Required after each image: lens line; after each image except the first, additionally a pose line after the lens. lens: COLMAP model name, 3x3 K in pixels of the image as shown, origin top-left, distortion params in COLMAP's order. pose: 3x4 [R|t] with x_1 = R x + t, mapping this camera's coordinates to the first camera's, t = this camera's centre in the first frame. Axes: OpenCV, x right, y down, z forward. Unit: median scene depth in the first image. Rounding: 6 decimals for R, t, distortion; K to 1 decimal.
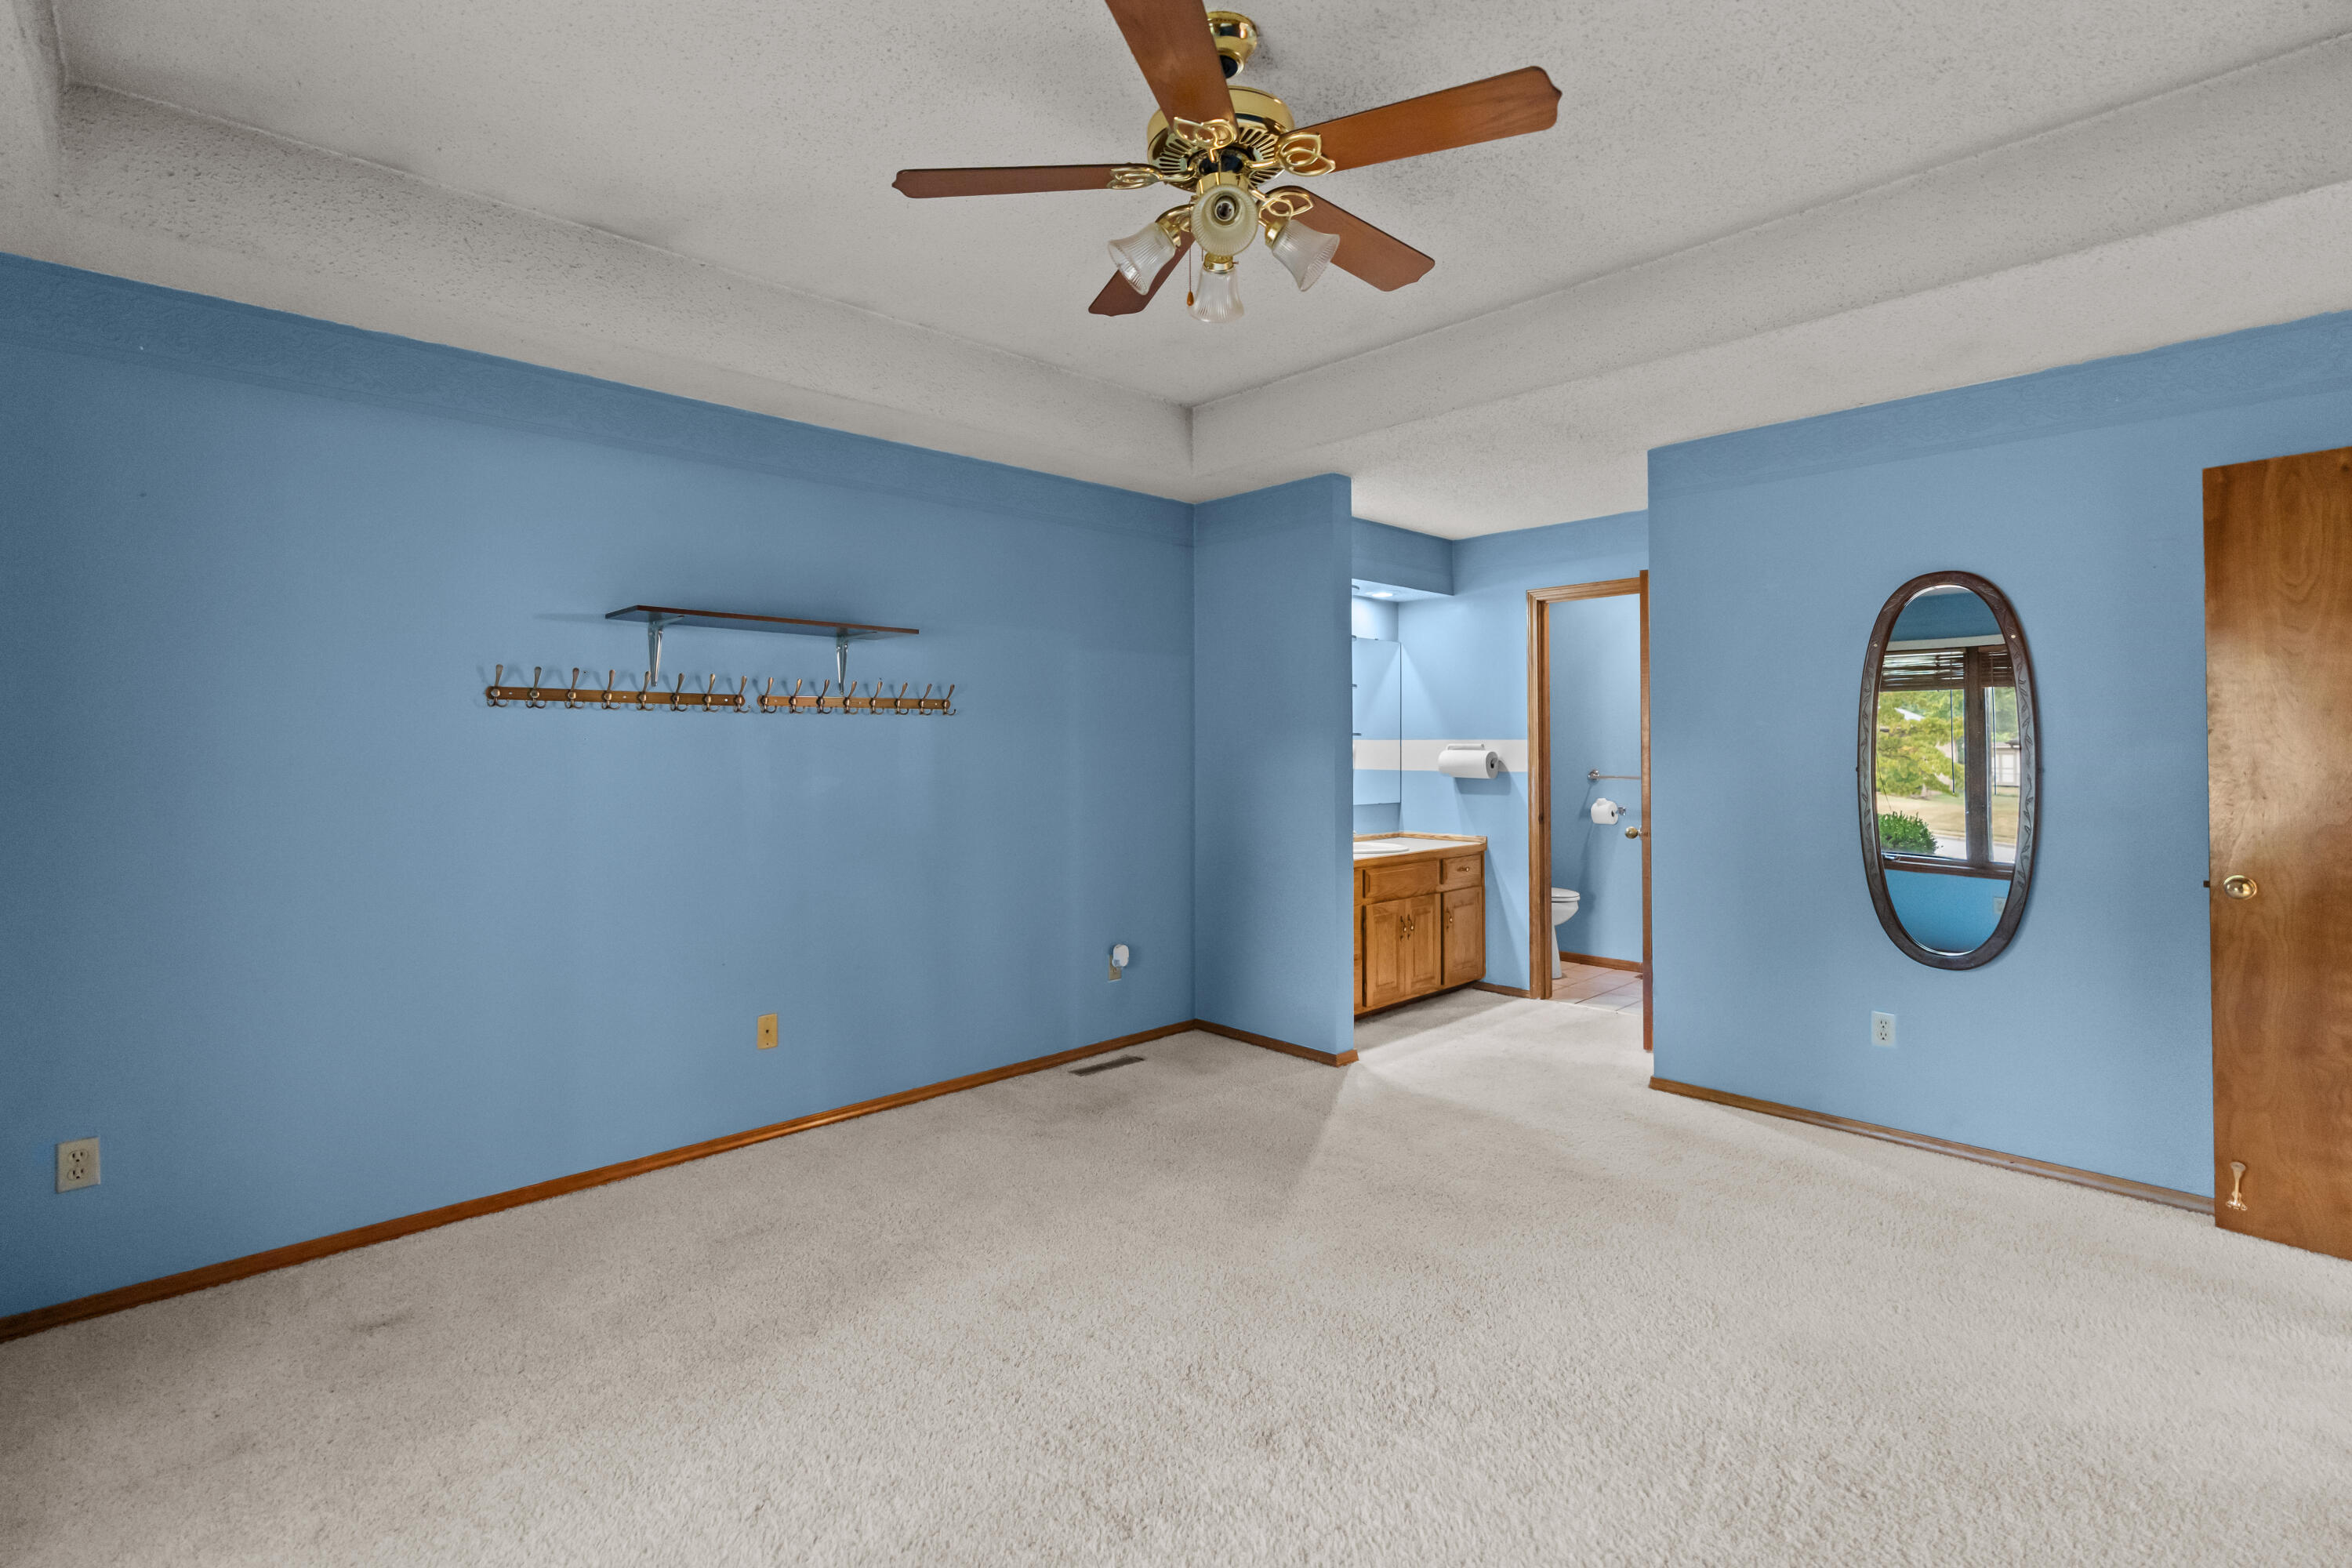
lens RADIAL K [[1060.9, 0, 1169.1], [0, 1060.9, 735.2], [0, 0, 1]] dist [-0.002883, -0.000014]
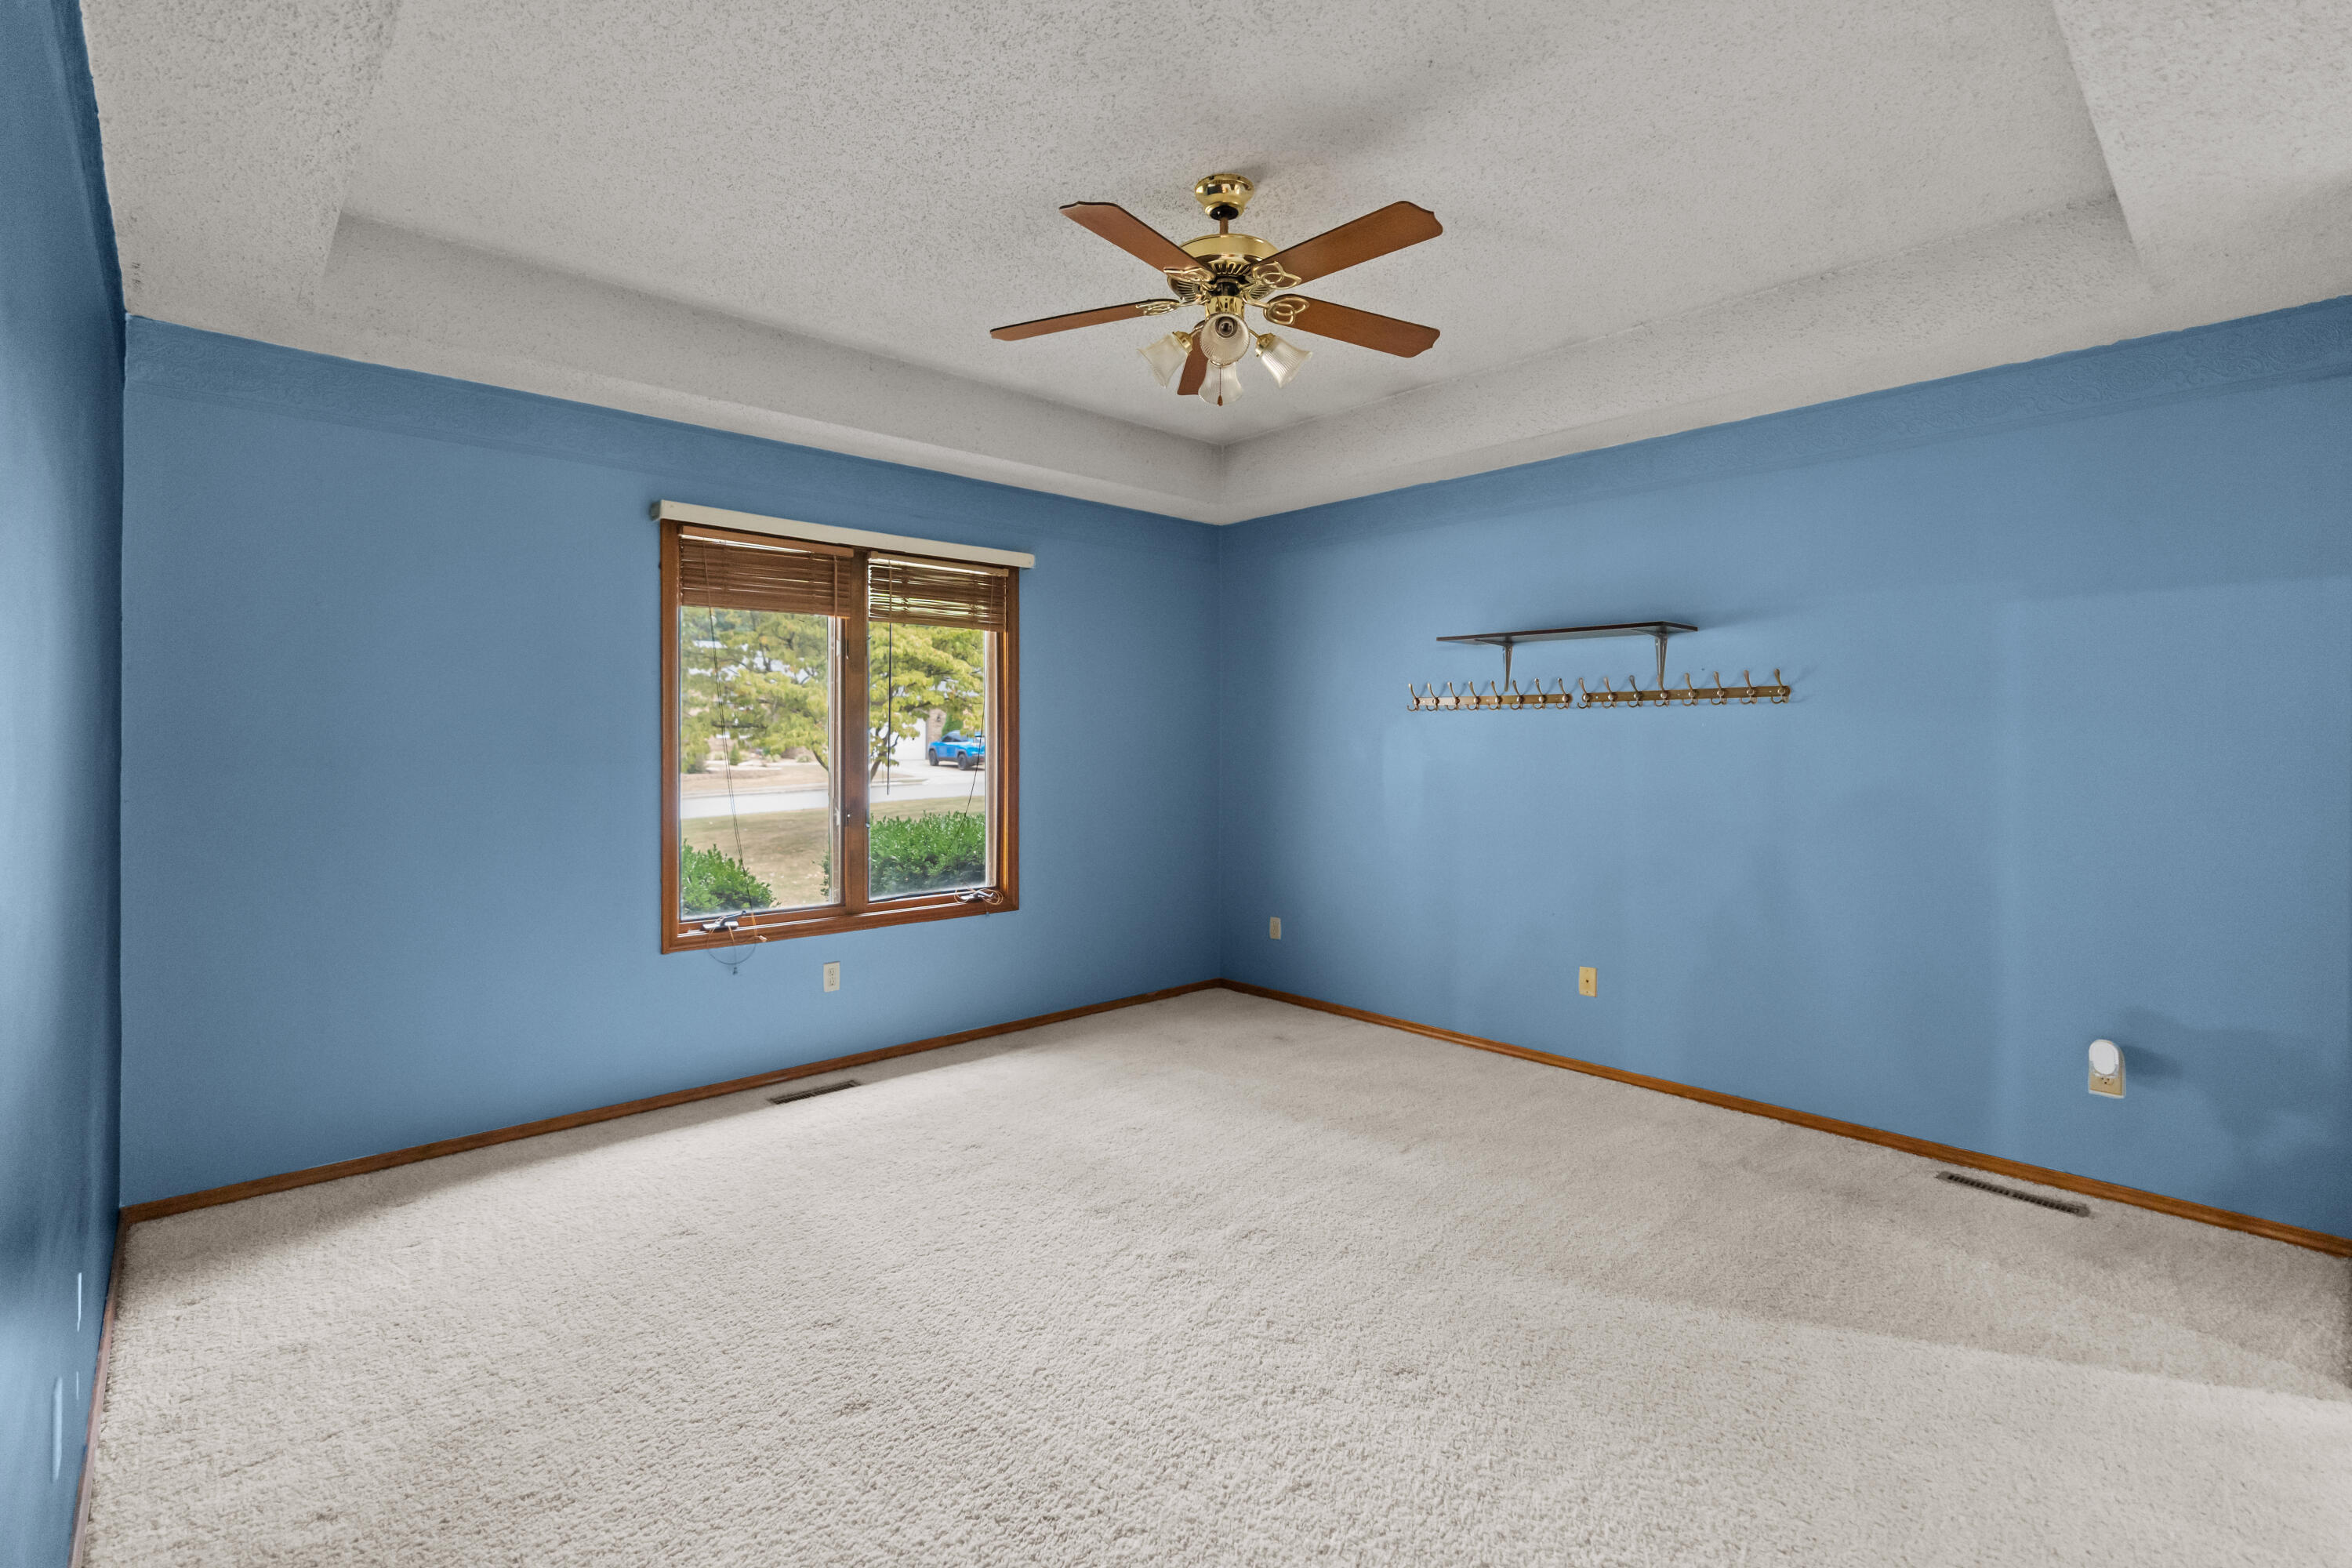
lens RADIAL K [[1054.2, 0, 1173.4], [0, 1054.2, 767.4], [0, 0, 1]] dist [-0.002135, 0.000595]
pose [[-0.010312, 0.028657, -0.999536, 0.482408], [0.009416, 0.999548, 0.028560, 0.004075], [0.999902, -0.009117, -0.010577, 0.346516]]
